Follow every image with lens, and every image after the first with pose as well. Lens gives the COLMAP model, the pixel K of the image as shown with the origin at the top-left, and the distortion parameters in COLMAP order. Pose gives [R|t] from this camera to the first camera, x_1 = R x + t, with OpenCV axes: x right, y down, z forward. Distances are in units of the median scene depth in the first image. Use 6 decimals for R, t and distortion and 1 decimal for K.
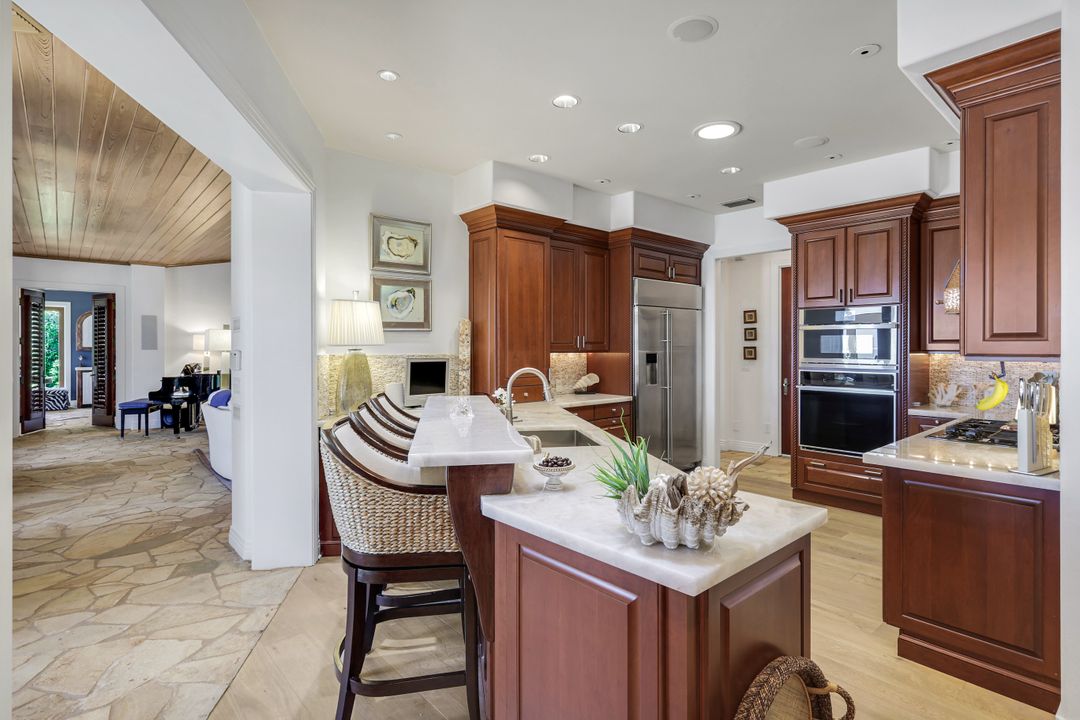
lens RADIAL K [[546.9, 0, 537.2], [0, 546.9, 347.2], [0, 0, 1]] dist [0.001305, -0.000048]
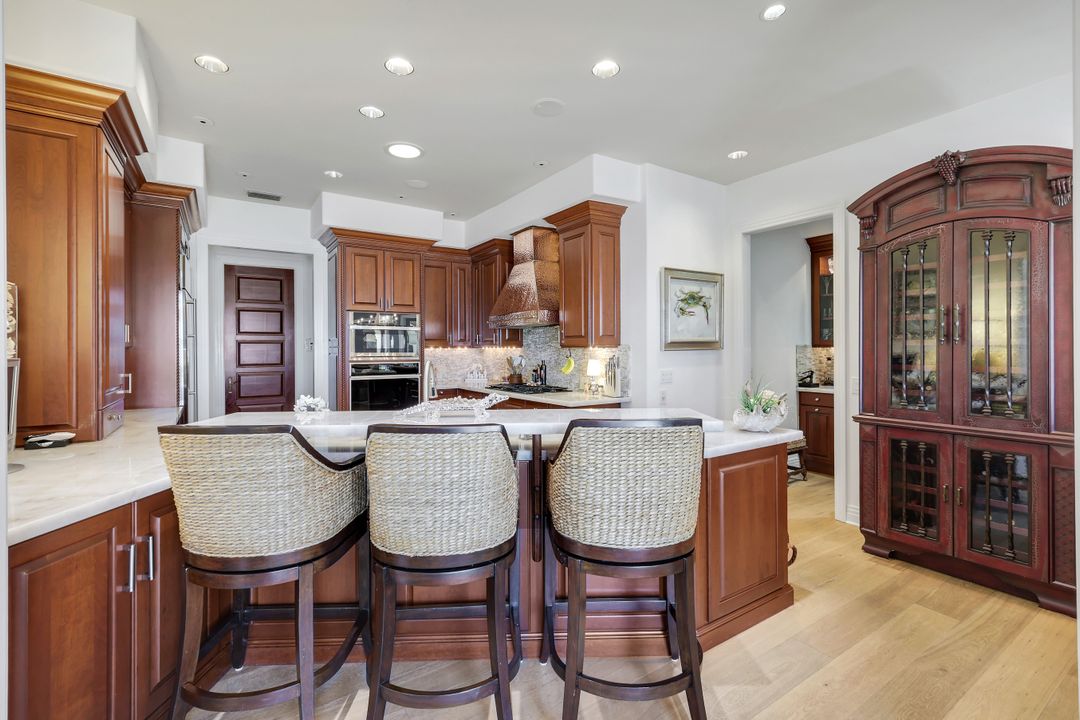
lens RADIAL K [[486.0, 0, 545.4], [0, 486.0, 351.3], [0, 0, 1]] dist [0.003697, -0.000362]
pose [[0.137136, -0.006828, 0.990529, -0.493012], [0.005431, 0.999966, 0.006141, 0.012463], [-0.990537, 0.004538, 0.137169, 0.447529]]
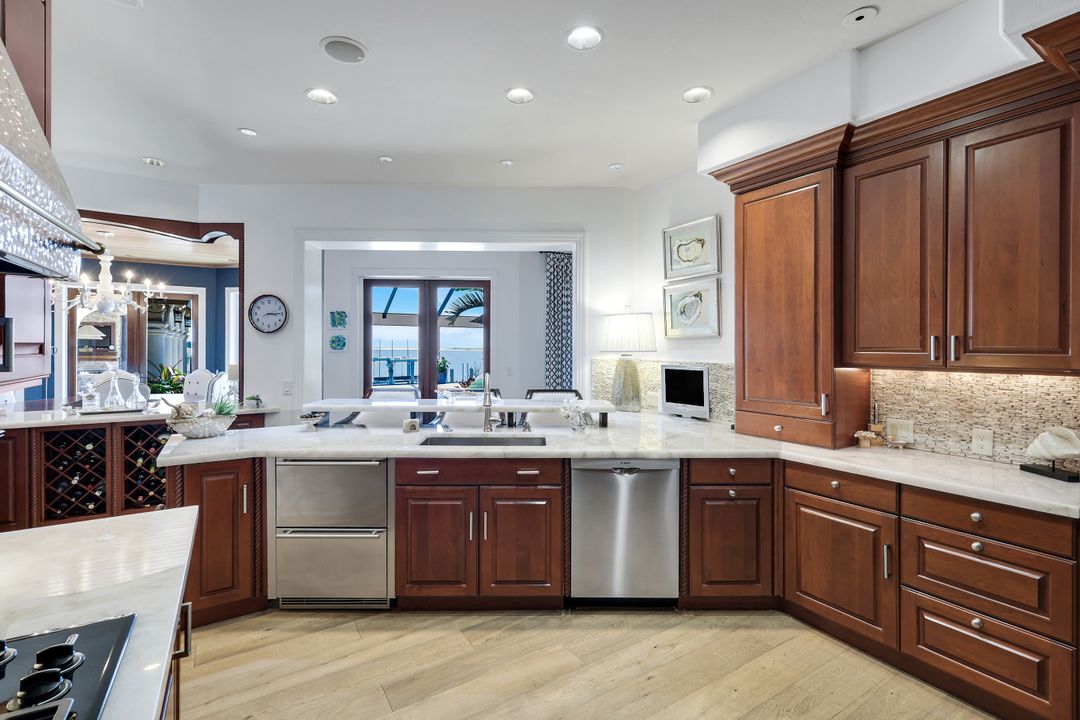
lens RADIAL K [[486.0, 0, 542.7], [0, 486.0, 350.2], [0, 0, 1]] dist [0.003697, -0.000362]
pose [[-0.163388, 0.007325, -0.986535, 0.594605], [-0.004202, 0.999958, 0.008121, -0.011356], [0.986553, 0.005472, -0.163350, 0.805364]]
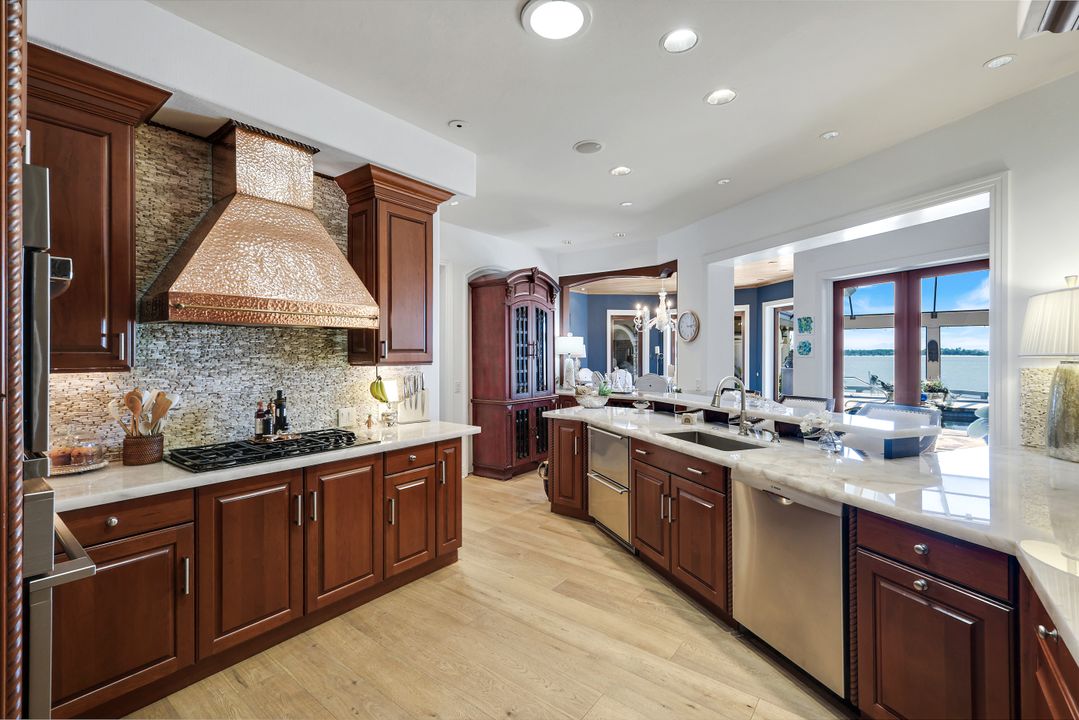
lens RADIAL K [[462.9, 0, 524.1], [0, 462.9, 357.9], [0, 0, 1]] dist [-0.010957, 0.000378]
pose [[-0.986700, 0.001726, -0.162543, 0.350173], [-0.000177, 0.999932, 0.011693, -0.006922], [0.162552, 0.011566, -0.986632, 1.177203]]
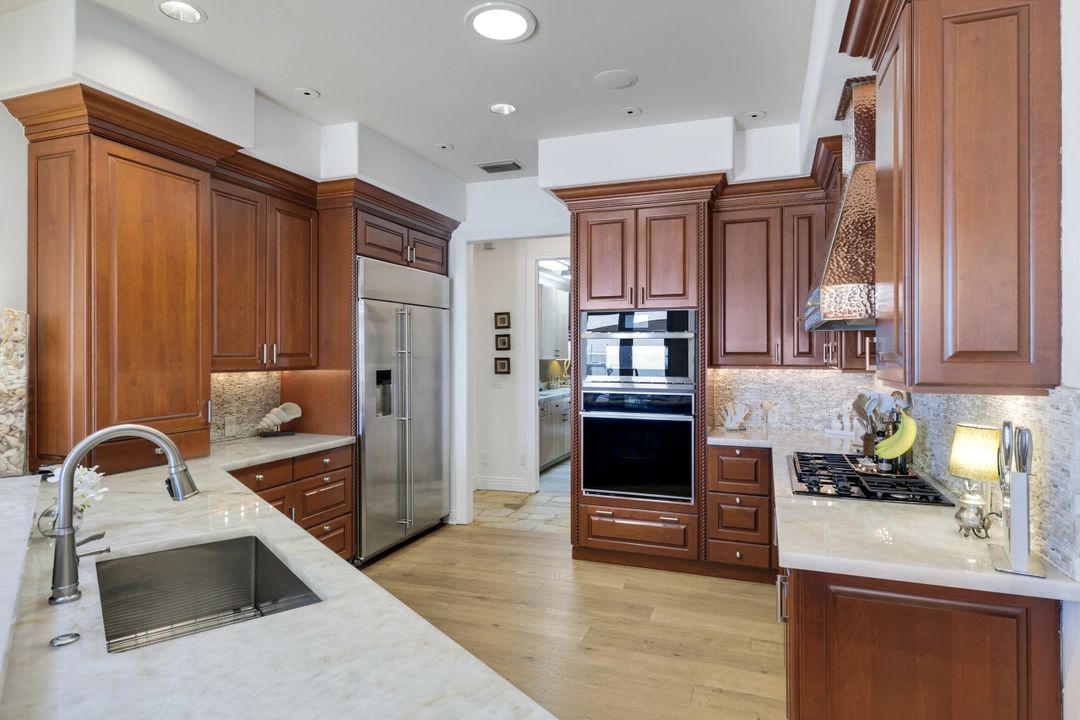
lens RADIAL K [[610.7, 0, 540.0], [0, 610.7, 353.6], [0, 0, 1]] dist [0.014280, -0.002615]
pose [[0.882668, -0.000701, 0.469996, 0.026939], [0.000392, 1.000000, 0.000754, -0.011323], [-0.469996, -0.000481, 0.882668, 0.275828]]
